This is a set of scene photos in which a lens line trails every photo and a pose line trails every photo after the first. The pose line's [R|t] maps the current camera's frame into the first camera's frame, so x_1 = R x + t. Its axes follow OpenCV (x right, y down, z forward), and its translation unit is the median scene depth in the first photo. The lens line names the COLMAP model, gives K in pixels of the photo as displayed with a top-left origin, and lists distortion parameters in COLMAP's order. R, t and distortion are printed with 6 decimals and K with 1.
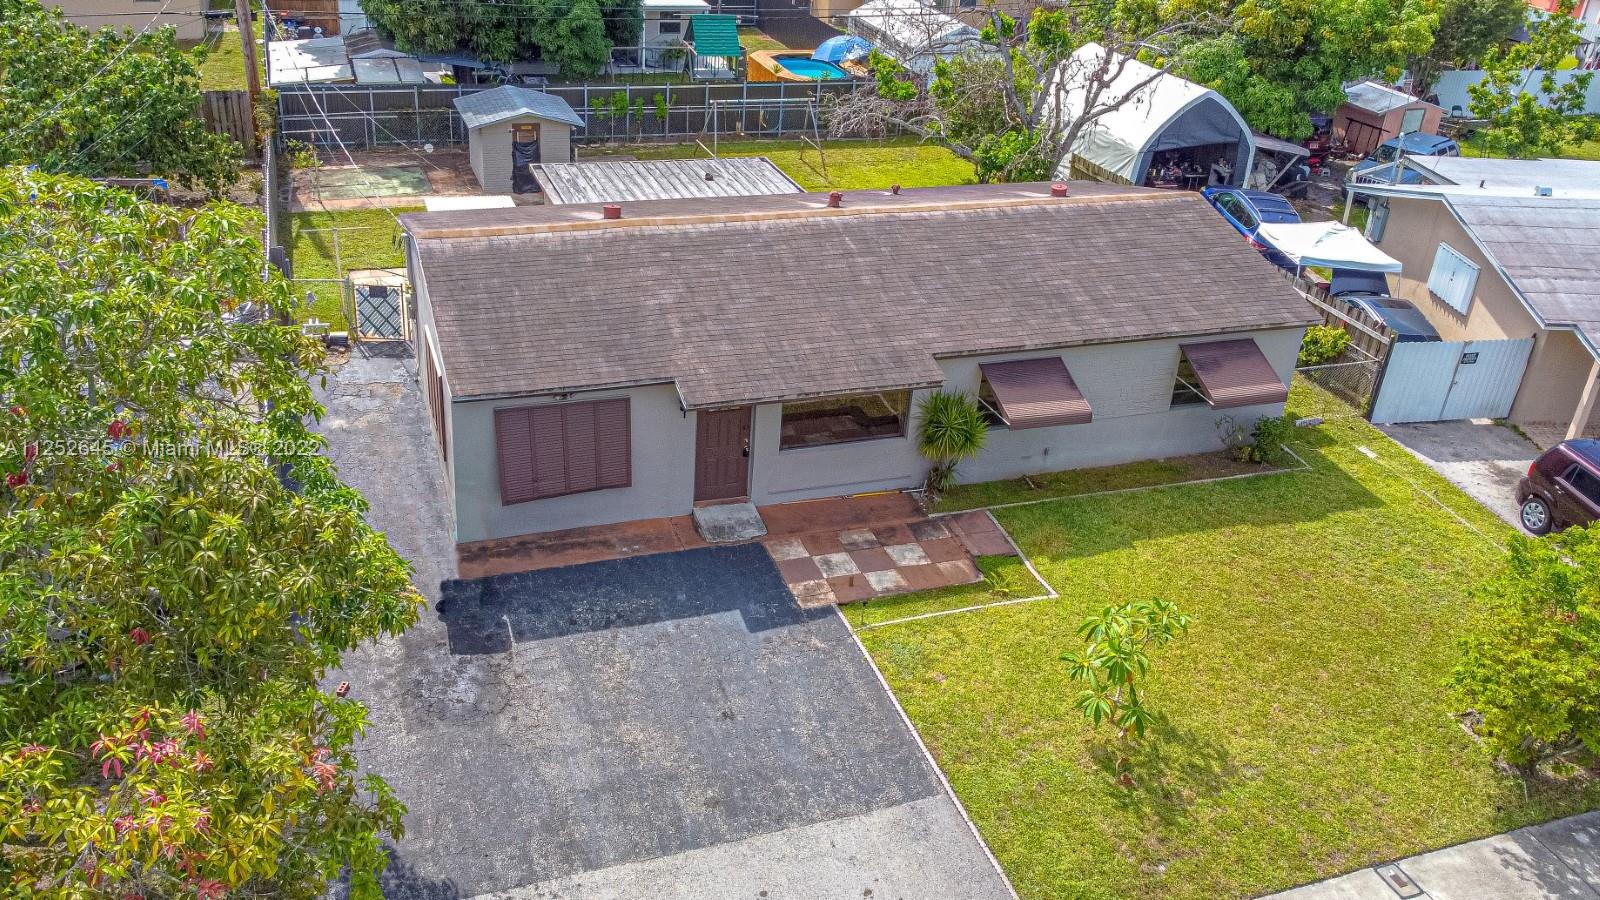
lens RADIAL K [[1218.2, 0, 798.1], [0, 1218.2, 448.4], [0, 0, 1]] dist [-0.001978, 0.000565]
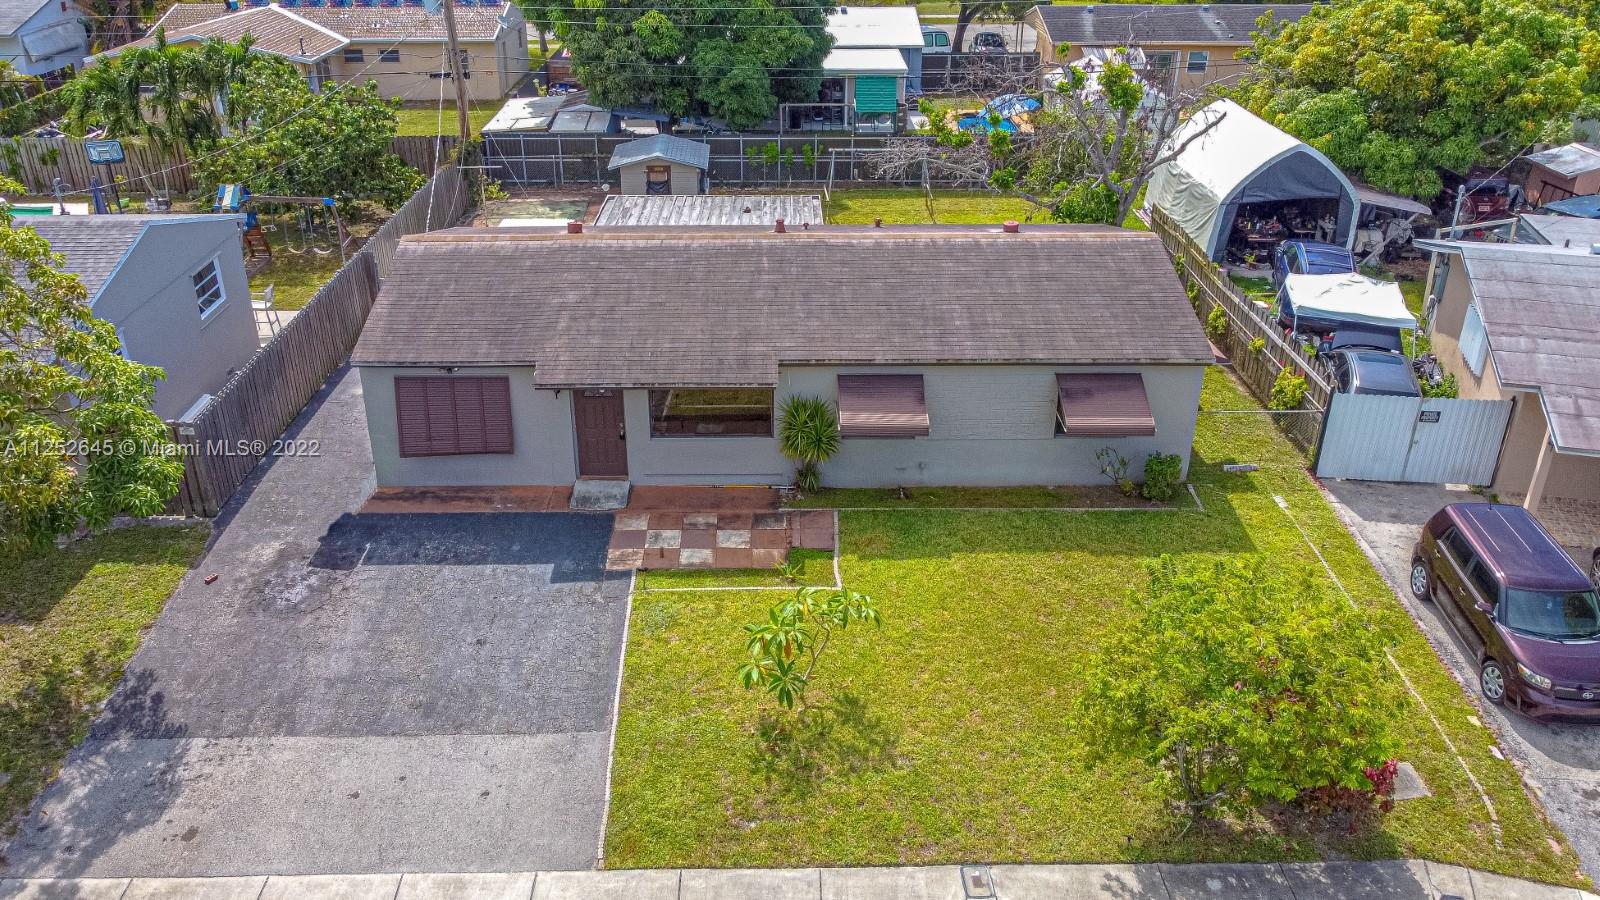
lens RADIAL K [[1144.4, 0, 800.6], [0, 1144.4, 450.5], [0, 0, 1]] dist [0.000482, 0.006166]
pose [[0.954159, 0.087814, -0.286127, 0.398204], [-0.098614, 0.994848, -0.023529, 0.024001], [0.282587, 0.050667, 0.957903, 0.019953]]
